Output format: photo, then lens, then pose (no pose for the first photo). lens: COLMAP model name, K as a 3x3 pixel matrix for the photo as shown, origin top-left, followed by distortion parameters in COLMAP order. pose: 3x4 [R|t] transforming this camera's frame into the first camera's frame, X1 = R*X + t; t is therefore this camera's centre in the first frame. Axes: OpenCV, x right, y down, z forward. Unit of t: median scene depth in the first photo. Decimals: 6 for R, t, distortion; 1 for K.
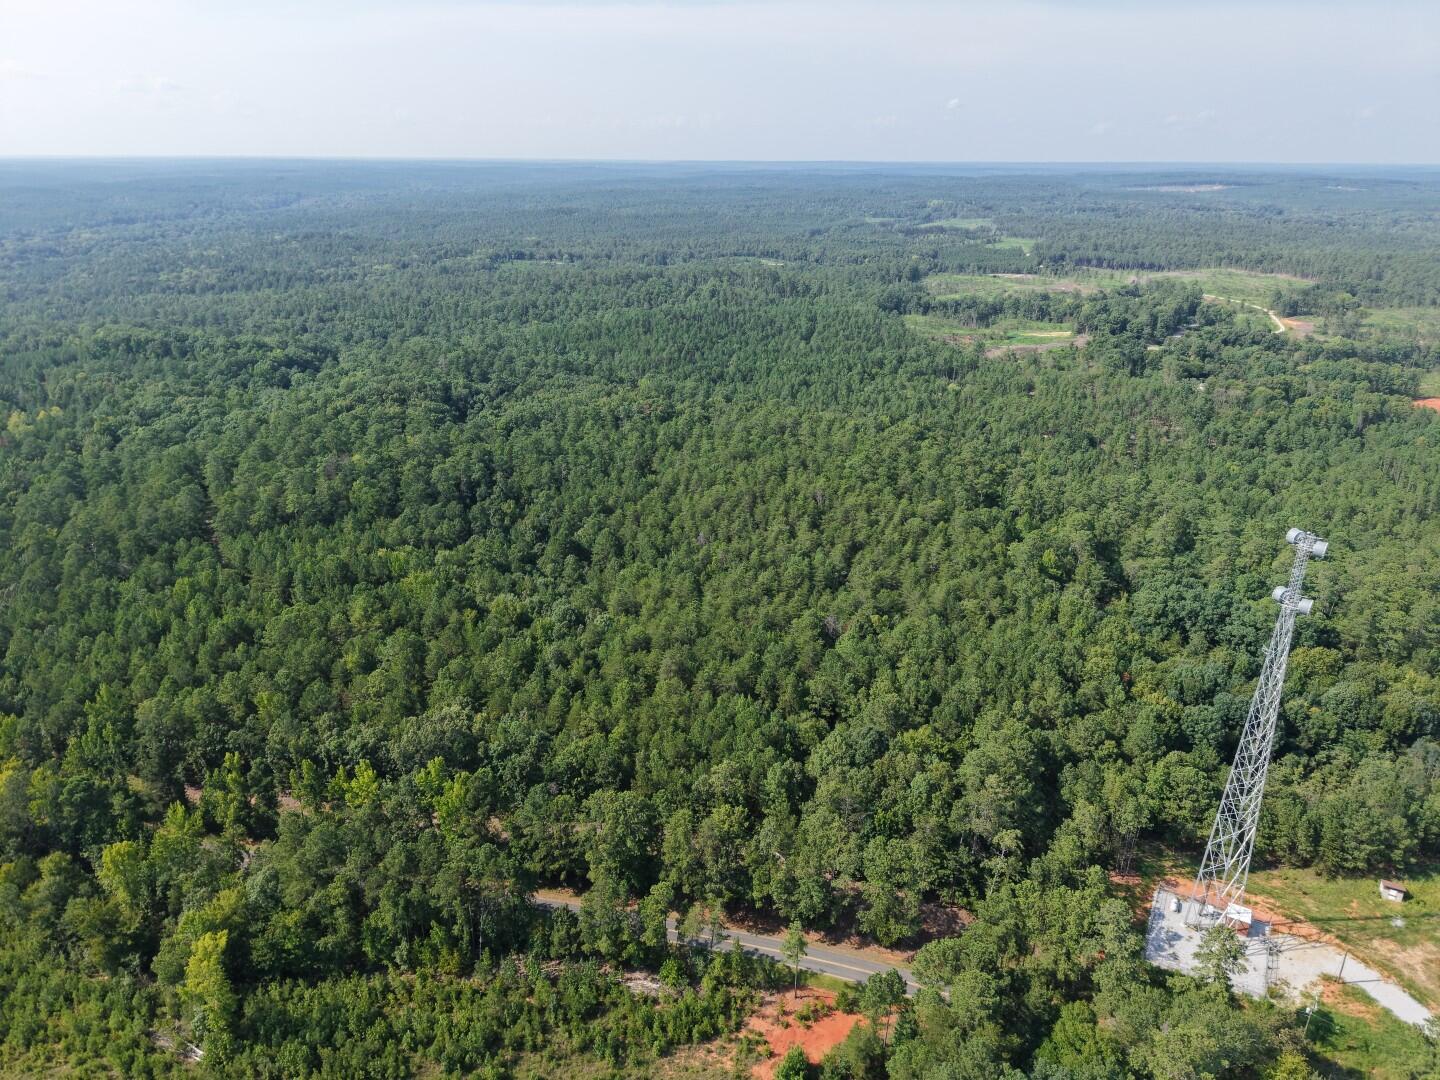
lens RADIAL K [[966.5, 0, 718.3], [0, 966.5, 541.5], [0, 0, 1]] dist [0.025585, -0.023182]
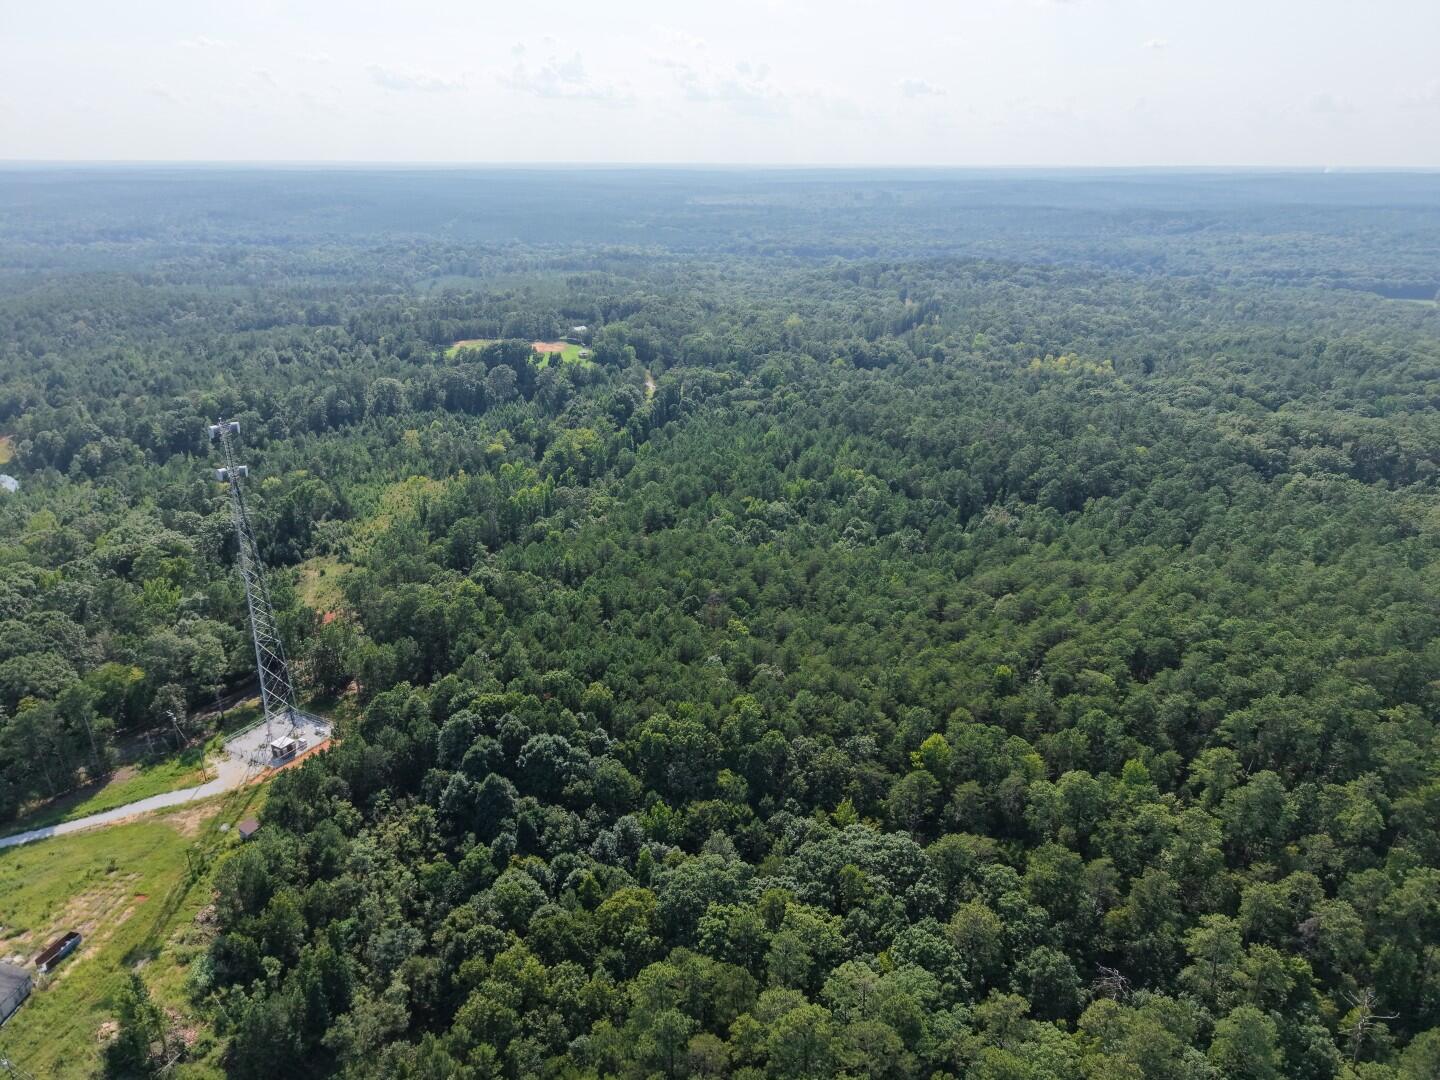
lens RADIAL K [[966.5, 0, 718.3], [0, 966.5, 541.5], [0, 0, 1]] dist [0.025585, -0.023182]
pose [[0.009711, 0.363334, -0.931608, 1.457879], [-0.376572, 0.864393, 0.333194, -0.441710], [0.926337, 0.347582, 0.145215, 1.110836]]
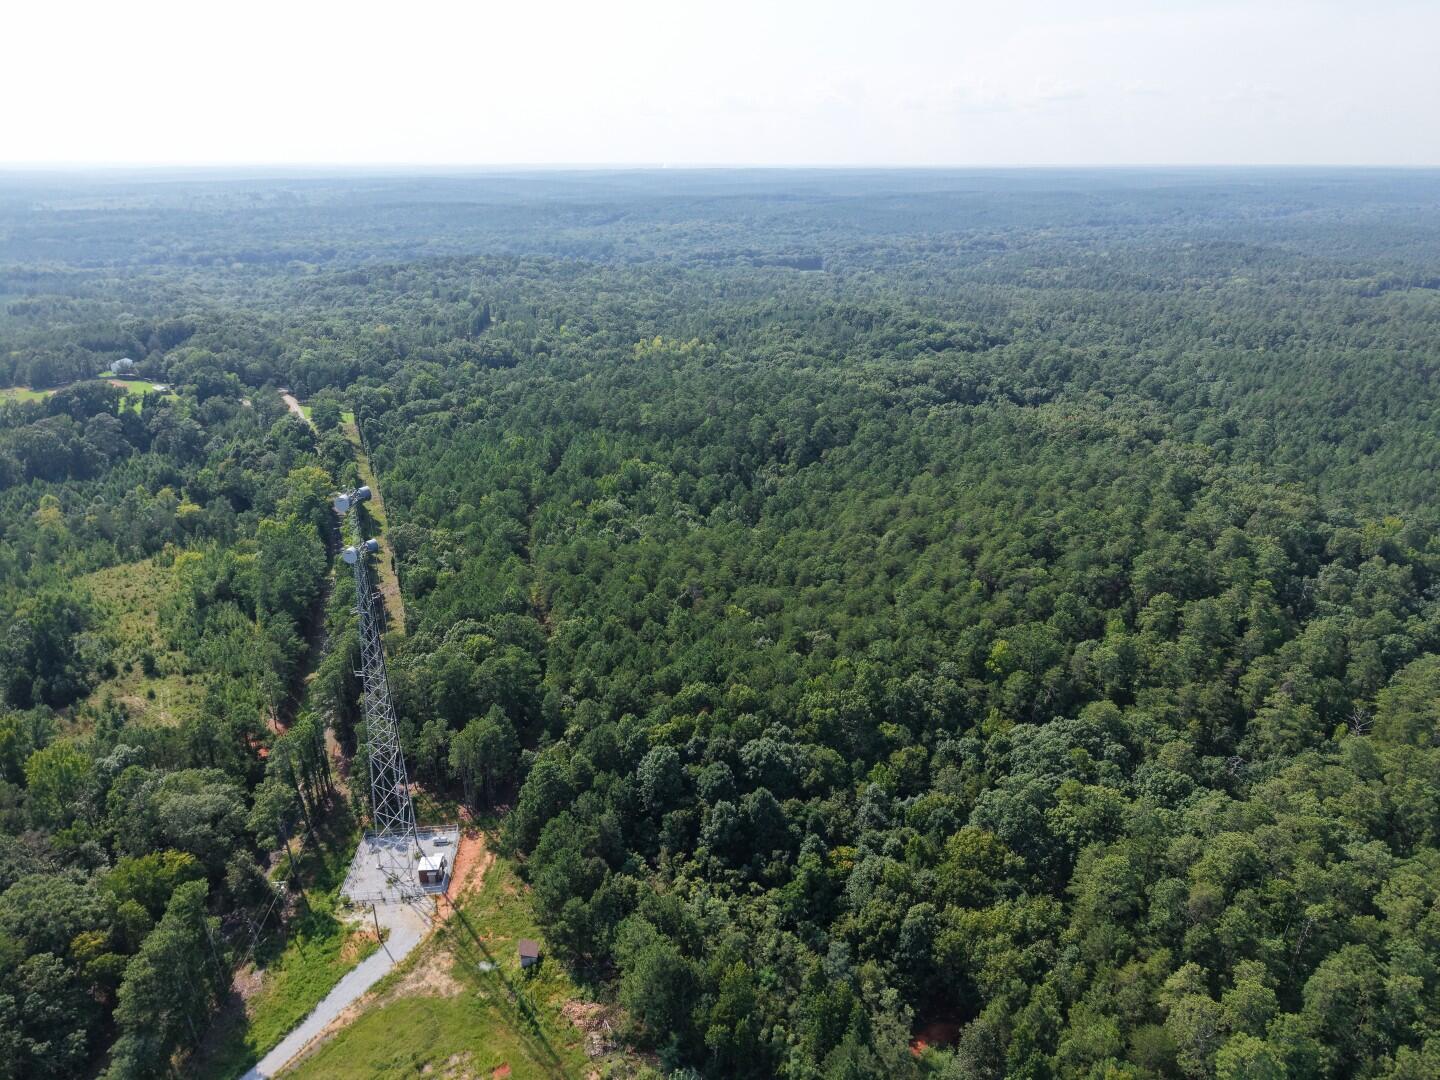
lens RADIAL K [[966.5, 0, 718.3], [0, 966.5, 541.5], [0, 0, 1]] dist [0.025585, -0.023182]
pose [[0.564144, 0.300129, -0.769197, 1.262368], [-0.306255, 0.941204, 0.142631, -0.177088], [0.766779, 0.155106, 0.622890, 0.461808]]
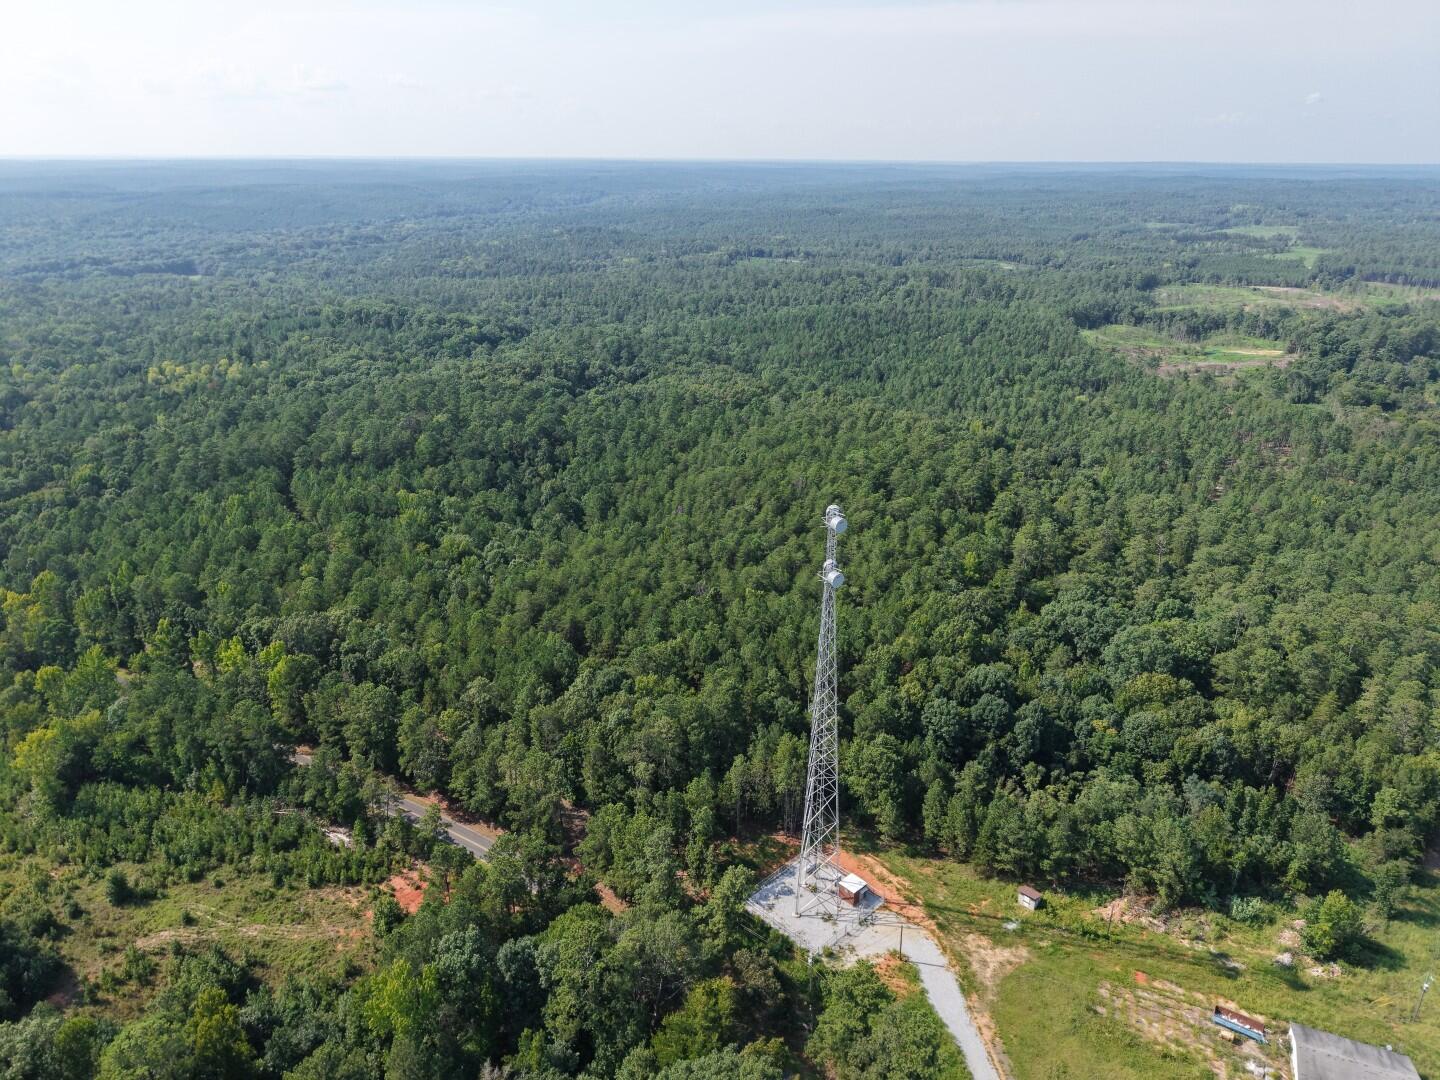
lens RADIAL K [[966.5, 0, 718.3], [0, 966.5, 541.5], [0, 0, 1]] dist [0.025585, -0.023182]
pose [[0.956034, 0.109261, -0.272140, 0.565499], [-0.109519, 0.993882, 0.014291, 0.018155], [0.272037, 0.016142, 0.962151, -0.036102]]
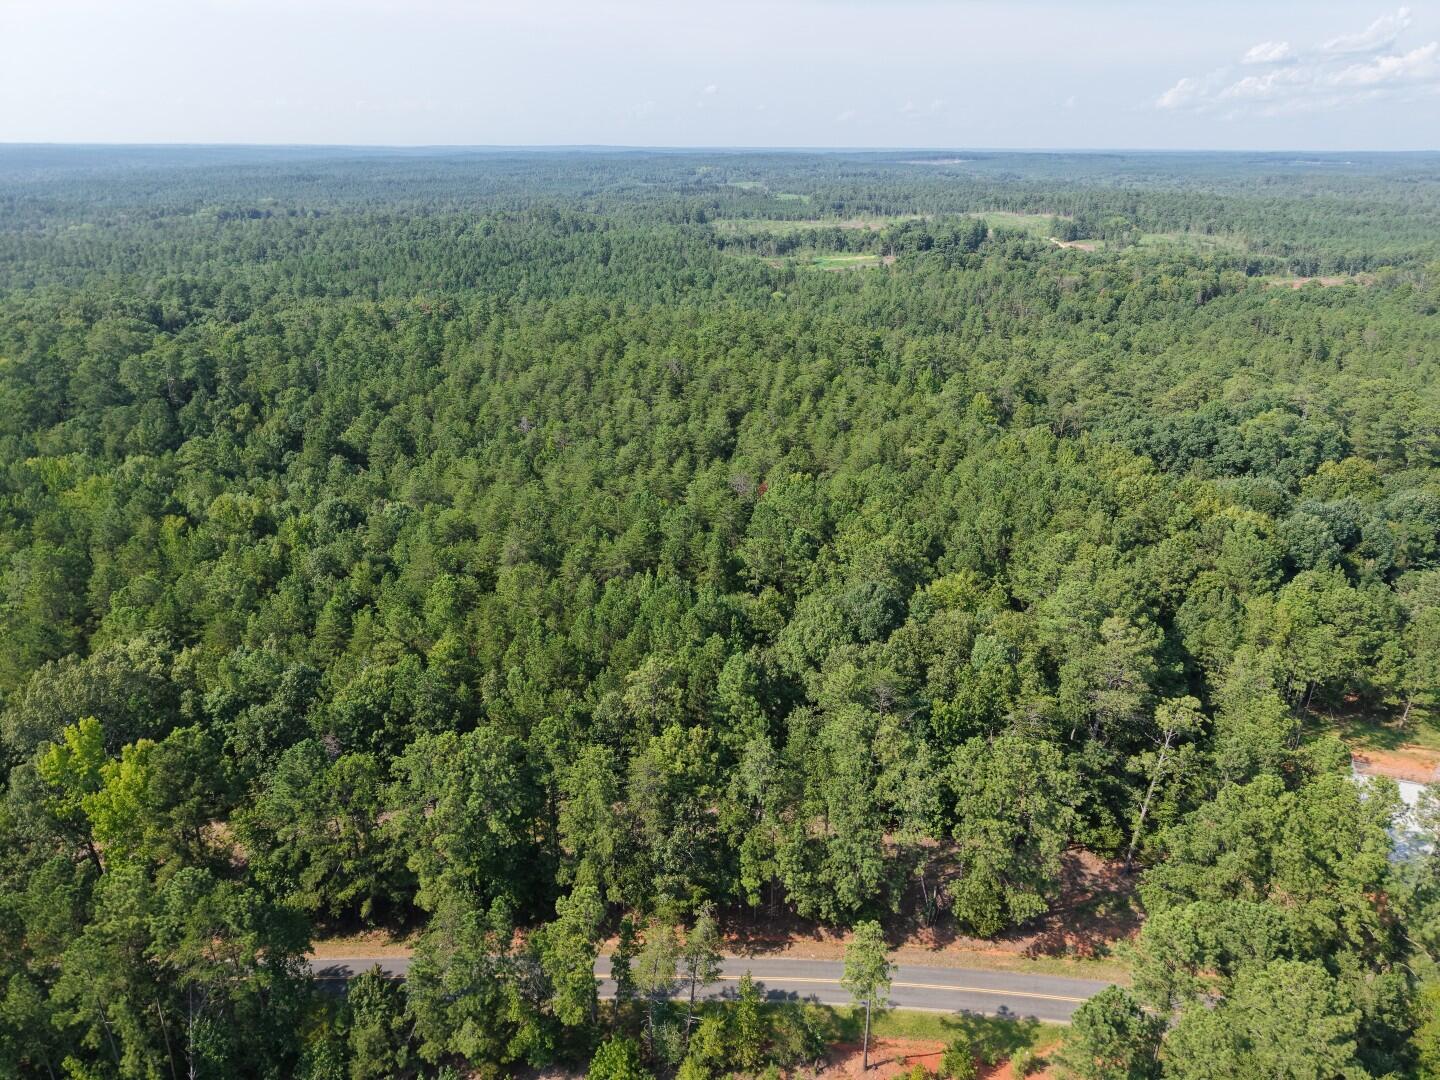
lens RADIAL K [[966.5, 0, 718.3], [0, 966.5, 541.5], [0, 0, 1]] dist [0.025585, -0.023182]
pose [[0.973442, -0.087545, 0.211532, -0.066223], [0.085238, 0.996159, 0.020018, 0.148137], [-0.212472, -0.001456, 0.977166, 0.432837]]
